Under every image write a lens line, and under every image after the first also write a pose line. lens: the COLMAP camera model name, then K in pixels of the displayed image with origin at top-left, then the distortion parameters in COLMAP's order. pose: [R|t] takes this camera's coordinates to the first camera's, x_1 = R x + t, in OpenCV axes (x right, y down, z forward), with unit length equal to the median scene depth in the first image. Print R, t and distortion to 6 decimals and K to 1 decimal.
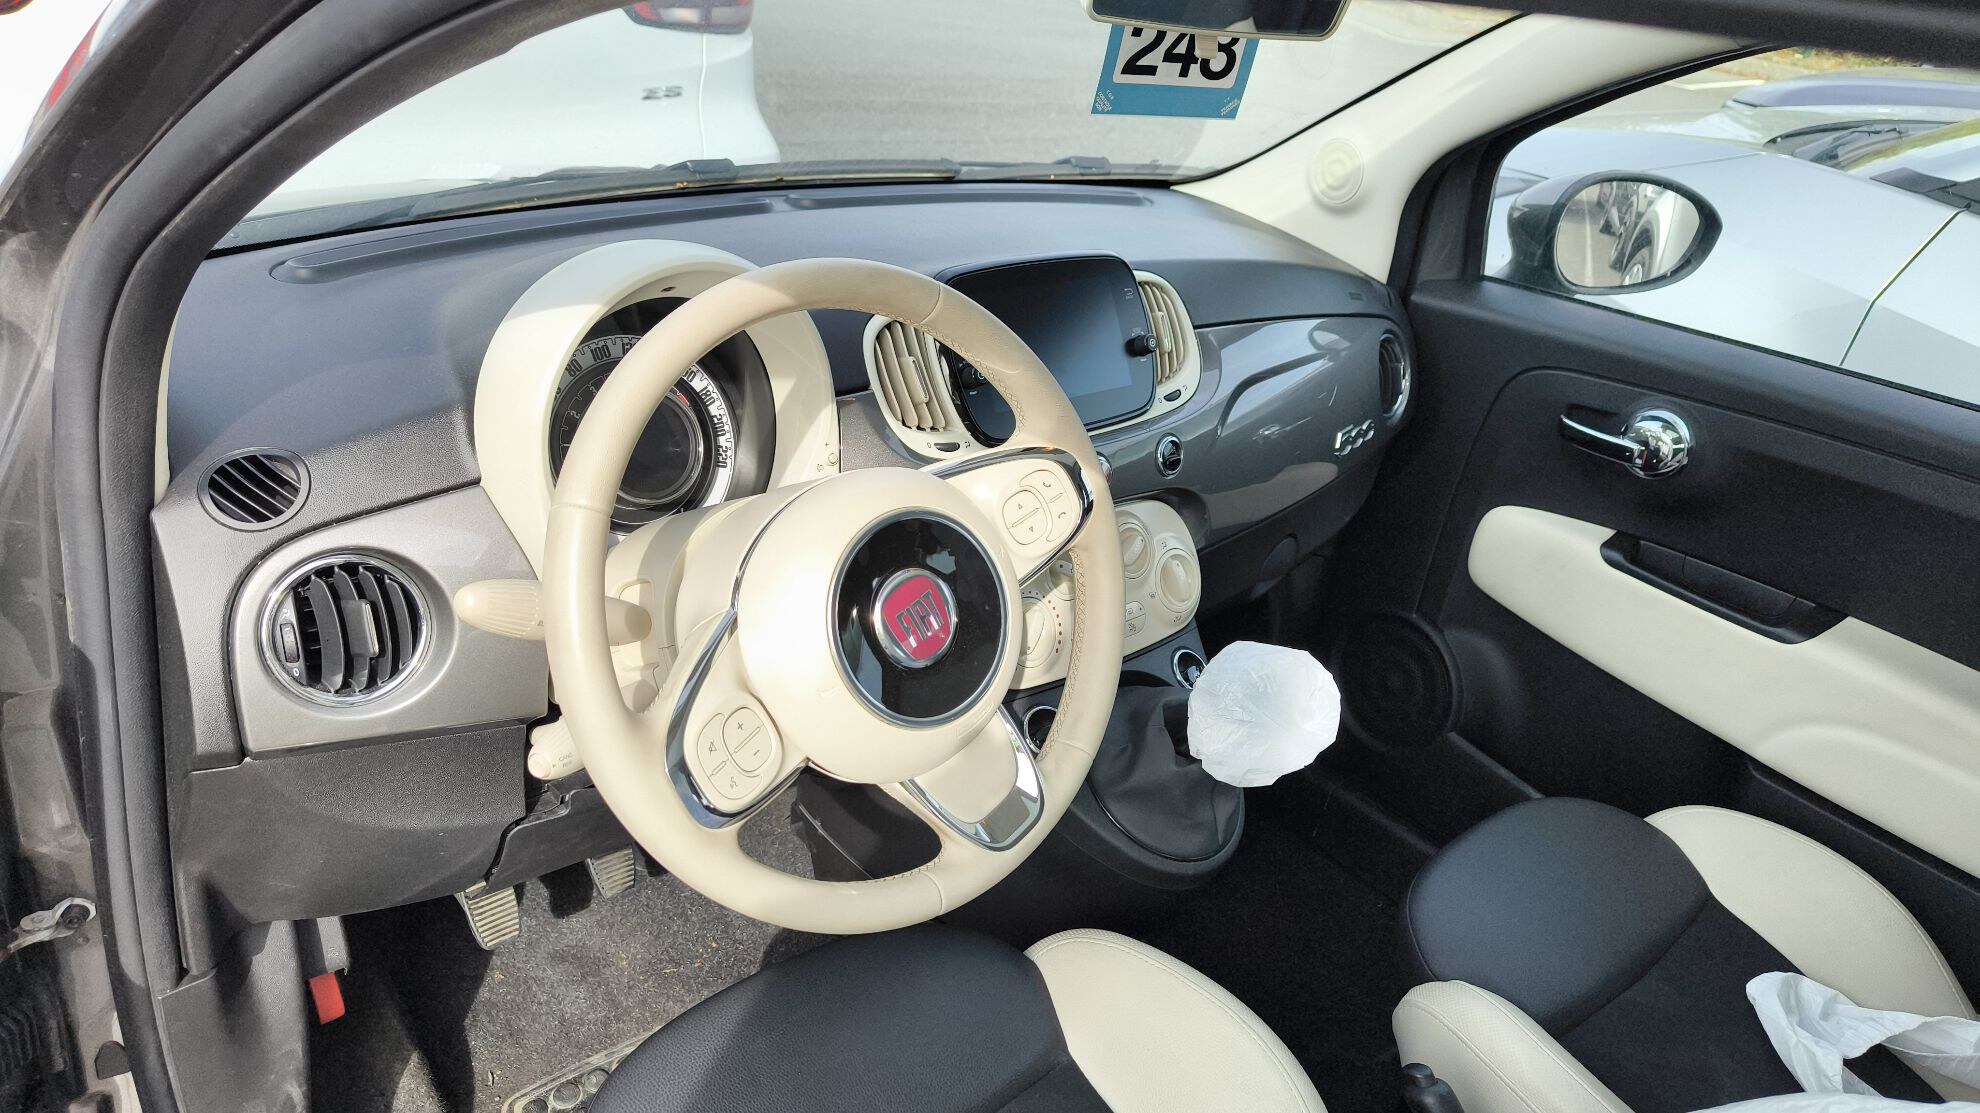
lens RADIAL K [[1380.8, 0, 990.0], [0, 1380.8, 556.5], [0, 0, 1]] dist [0.067409, -0.080231]
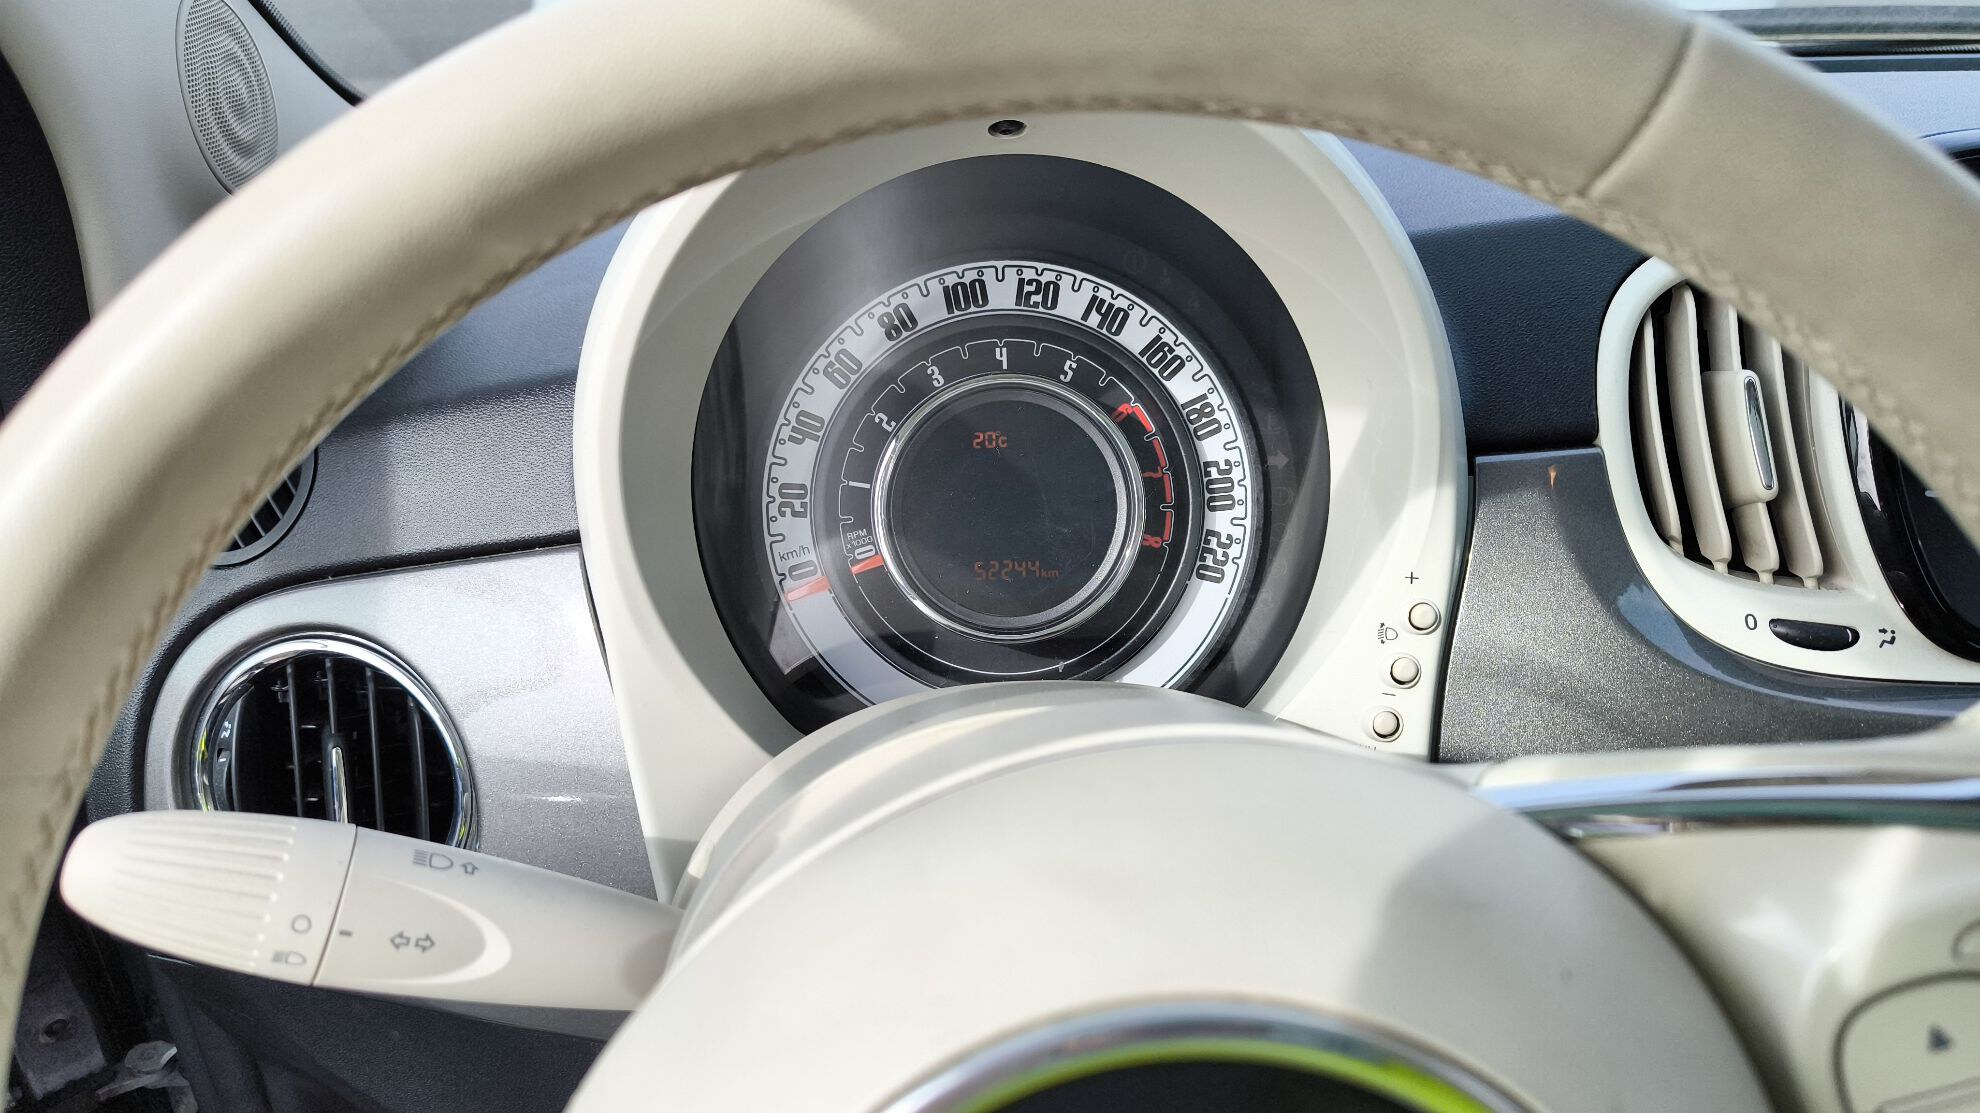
lens RADIAL K [[1390.2, 0, 1010.2], [0, 1390.2, 594.7], [0, 0, 1]] dist [0.033852, -0.001389]
pose [[0.772143, 0.187368, -0.607197, 0.026914], [-0.177307, 0.981117, 0.077279, -0.082786], [0.610211, 0.047990, 0.790784, 0.611068]]
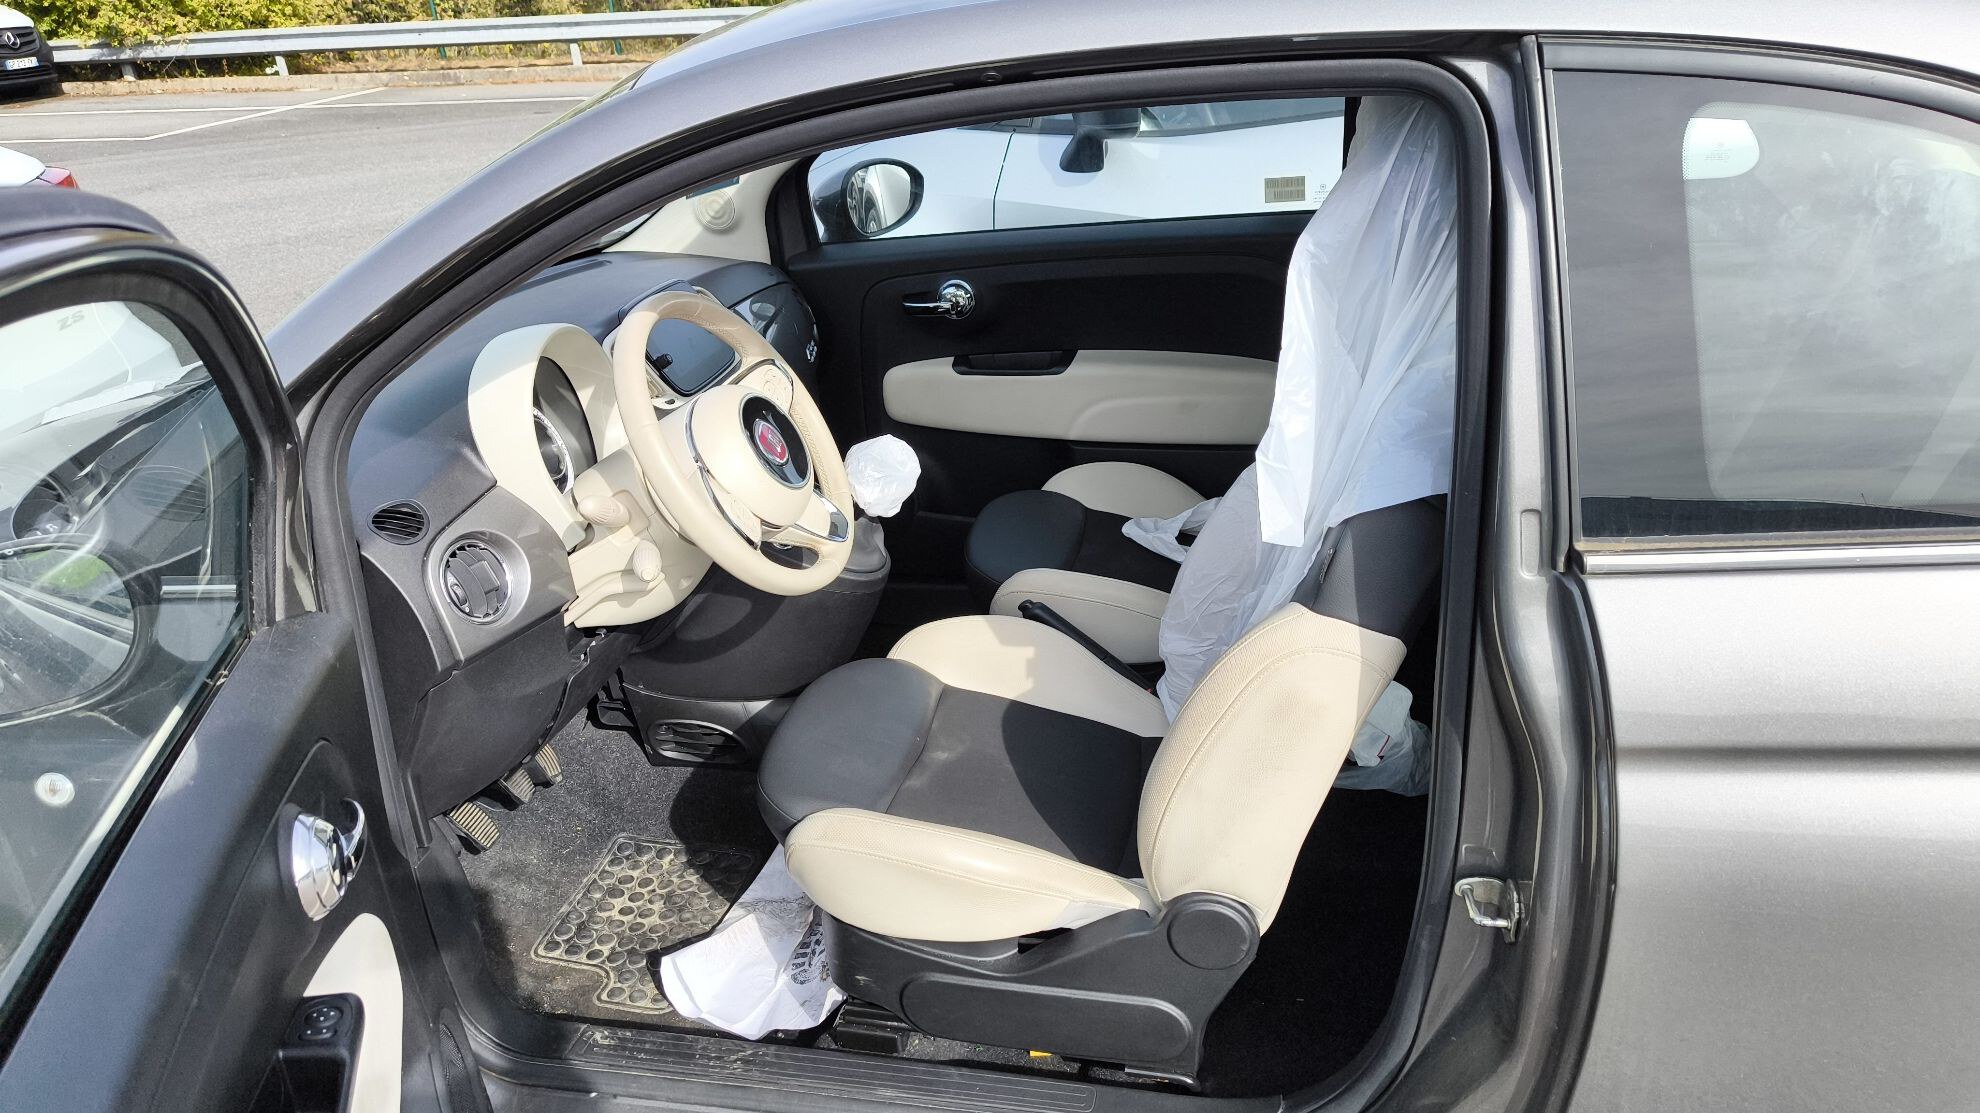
lens RADIAL K [[1380.8, 0, 990.0], [0, 1380.8, 556.5], [0, 0, 1]] dist [0.067409, -0.080231]
pose [[0.775976, -0.400121, 0.487611, -0.665923], [0.416168, 0.905682, 0.080896, 0.126622], [-0.473989, 0.140154, 0.869305, -0.700569]]
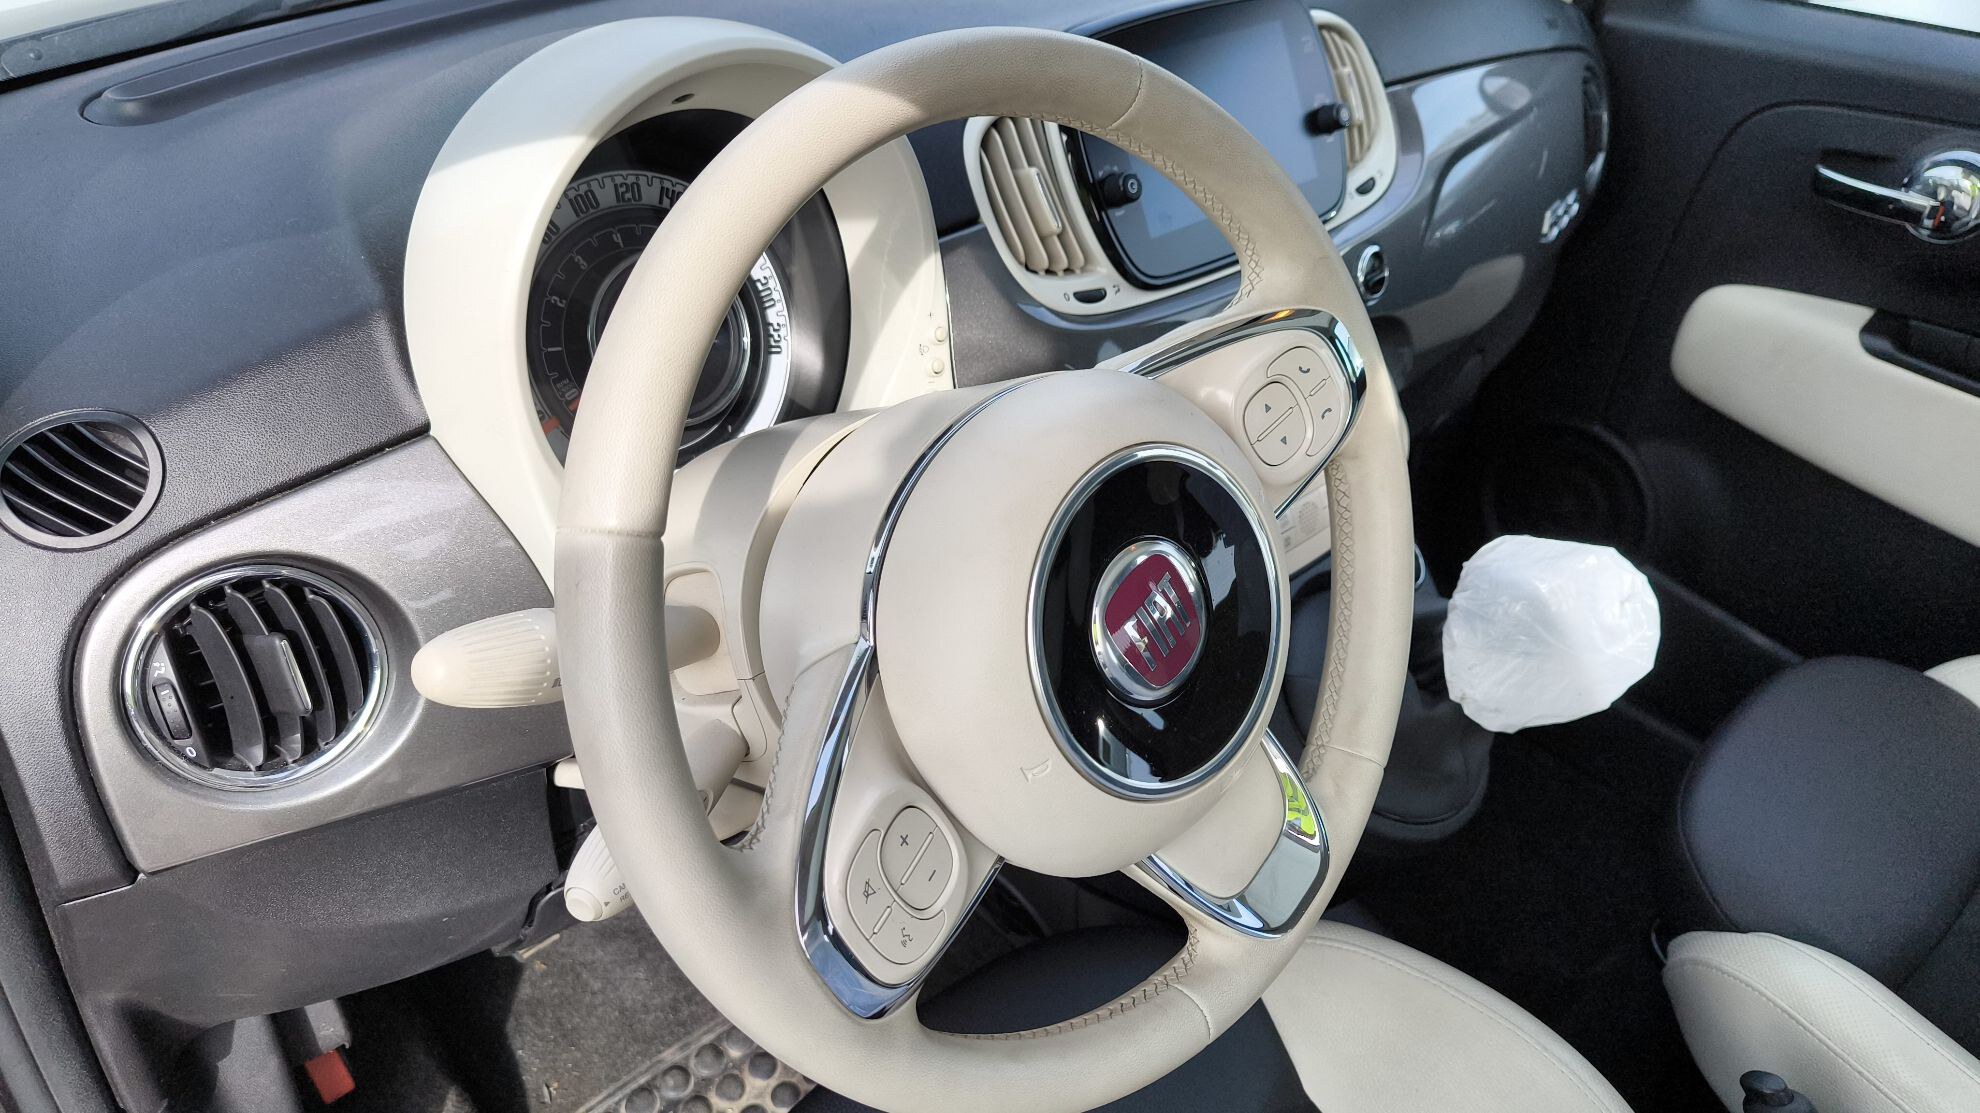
lens RADIAL K [[1401.4, 0, 990.0], [0, 1401.4, 556.5], [0, 0, 1]] dist [0.022988, -0.019975]
pose [[0.997099, -0.076025, 0.003592, -0.096779], [0.074443, 0.983999, 0.161876, -0.070471], [-0.015842, -0.161139, 0.986805, 0.291397]]
